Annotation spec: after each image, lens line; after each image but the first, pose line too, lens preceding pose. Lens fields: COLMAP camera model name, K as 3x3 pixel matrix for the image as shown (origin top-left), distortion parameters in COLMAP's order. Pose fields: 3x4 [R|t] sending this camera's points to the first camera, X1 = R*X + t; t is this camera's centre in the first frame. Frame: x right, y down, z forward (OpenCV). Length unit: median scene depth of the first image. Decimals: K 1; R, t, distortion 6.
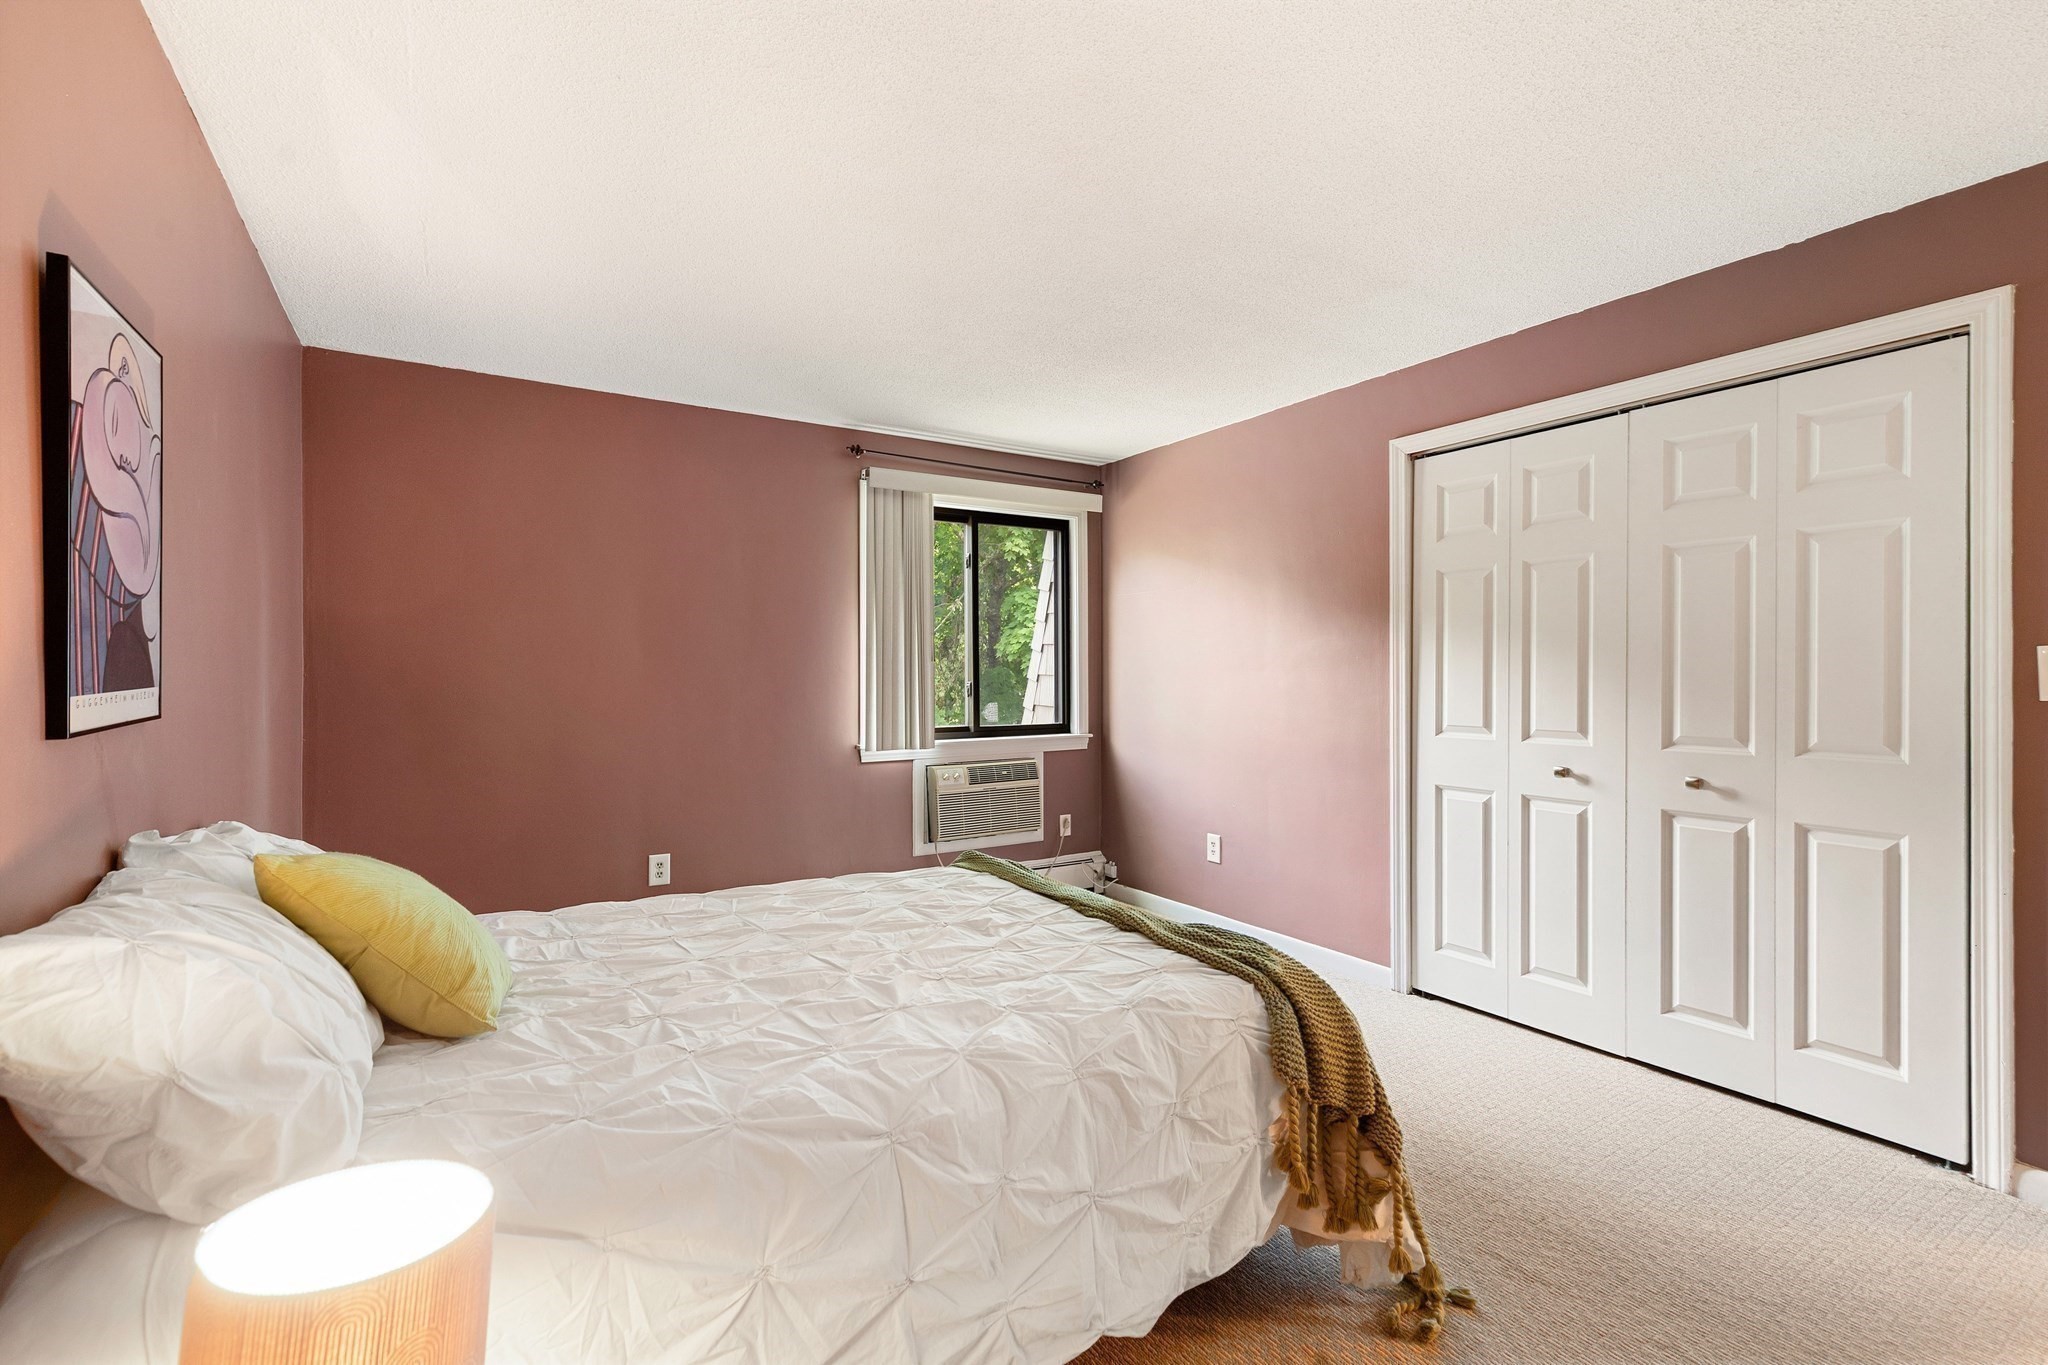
lens RADIAL K [[921.5, 0, 1024.0], [0, 921.5, 682.5], [0, 0, 1]] dist [0.000739, 0.000041]
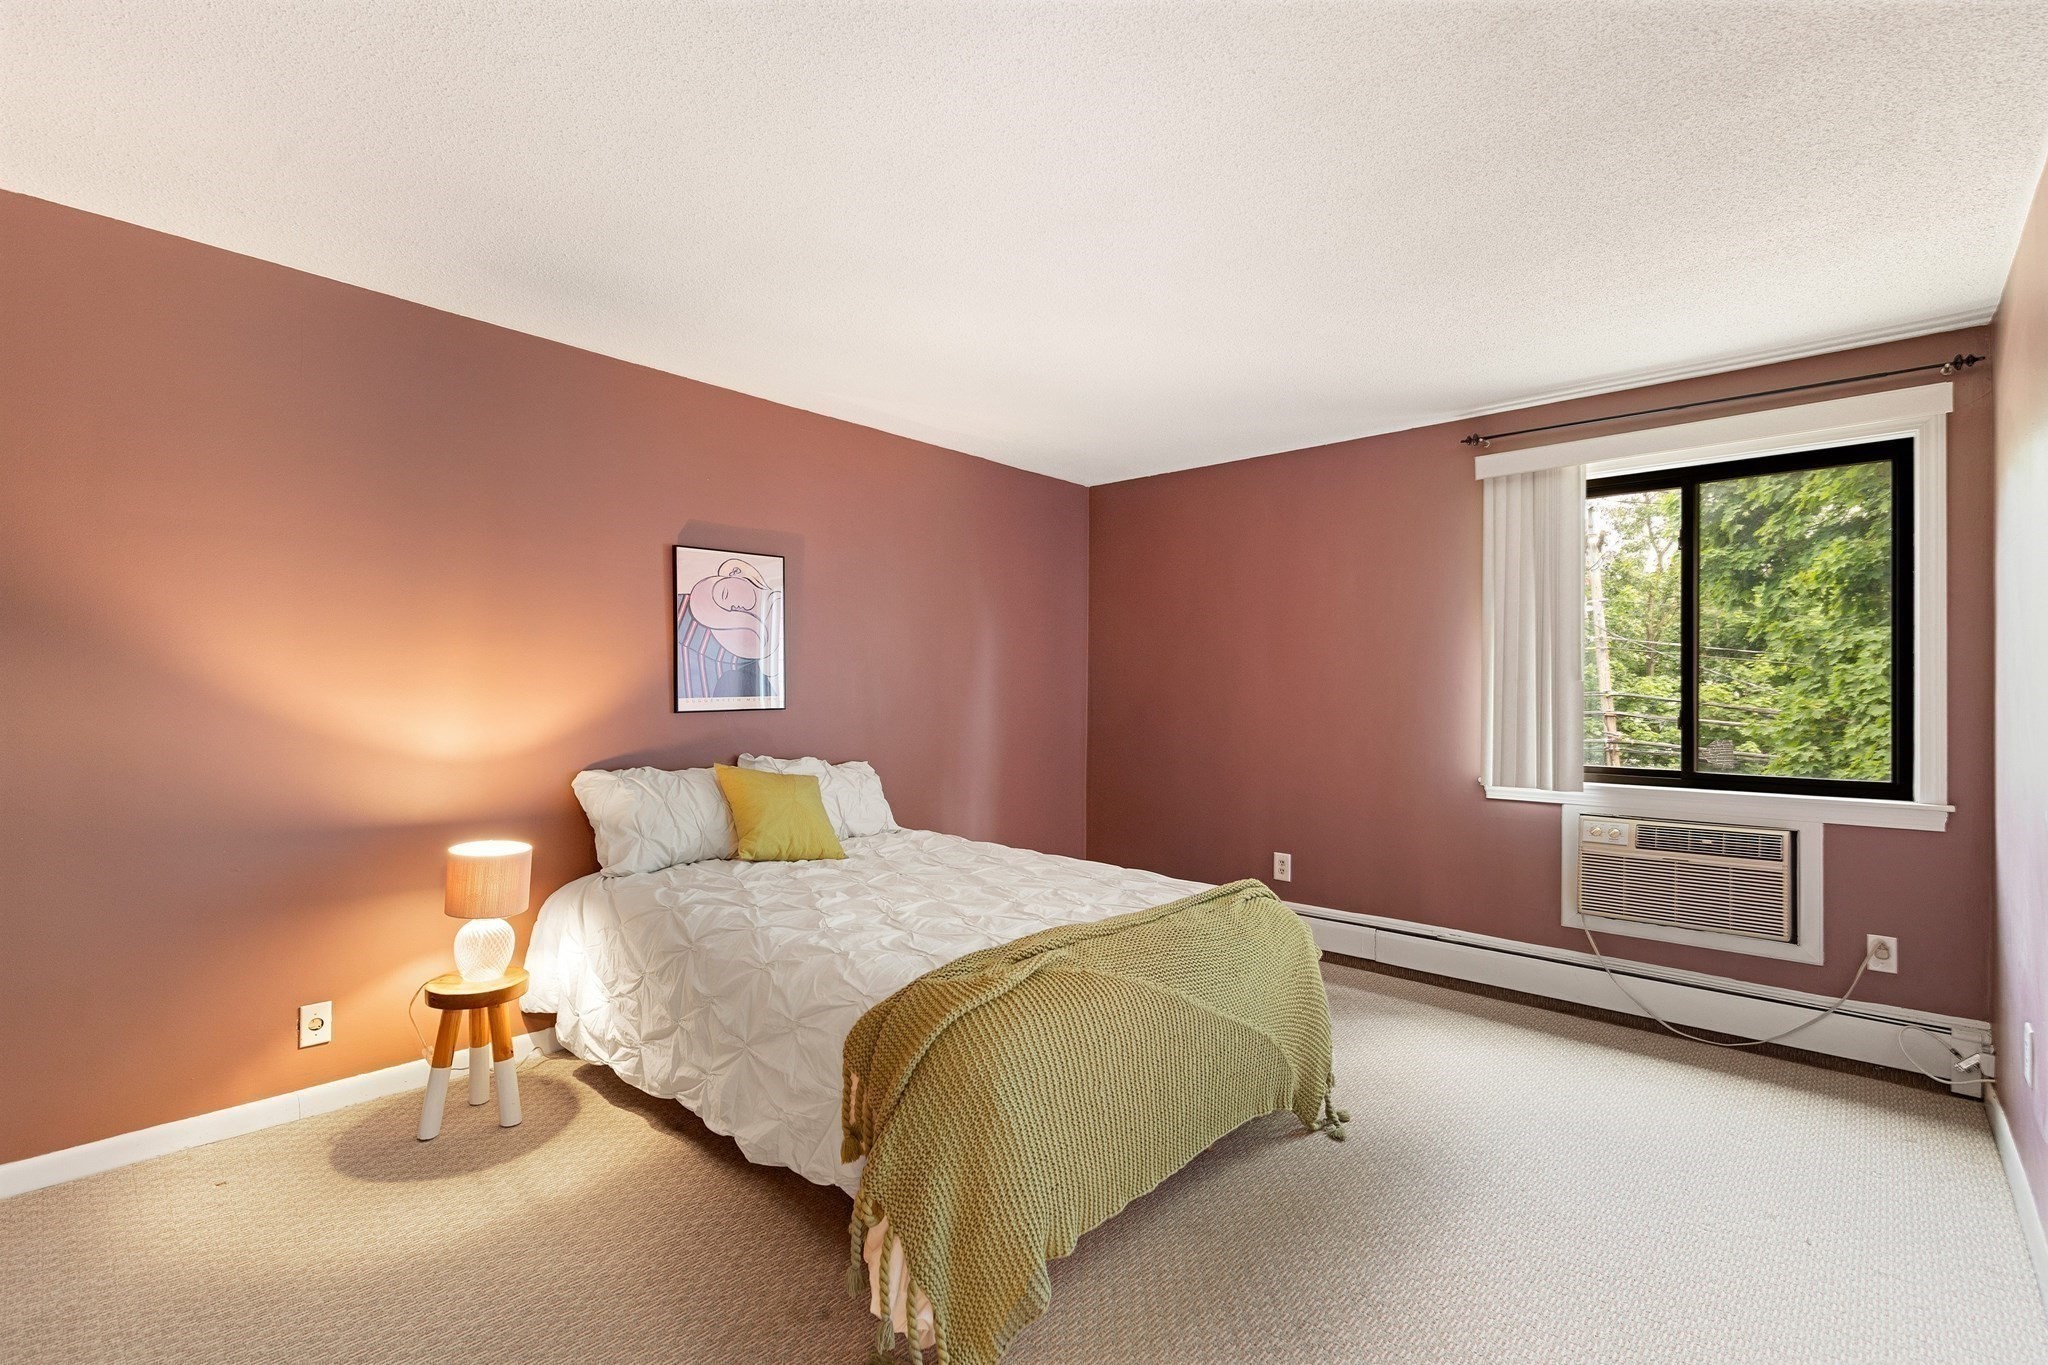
lens RADIAL K [[921.6, 0, 1014.7], [0, 921.6, 683.7], [0, 0, 1]] dist [0.000549, -0.000679]
pose [[0.249748, -0.004026, -0.968302, 0.524655], [-0.015396, 0.999848, -0.008128, -0.005697], [0.968188, 0.016938, 0.249648, 0.338095]]
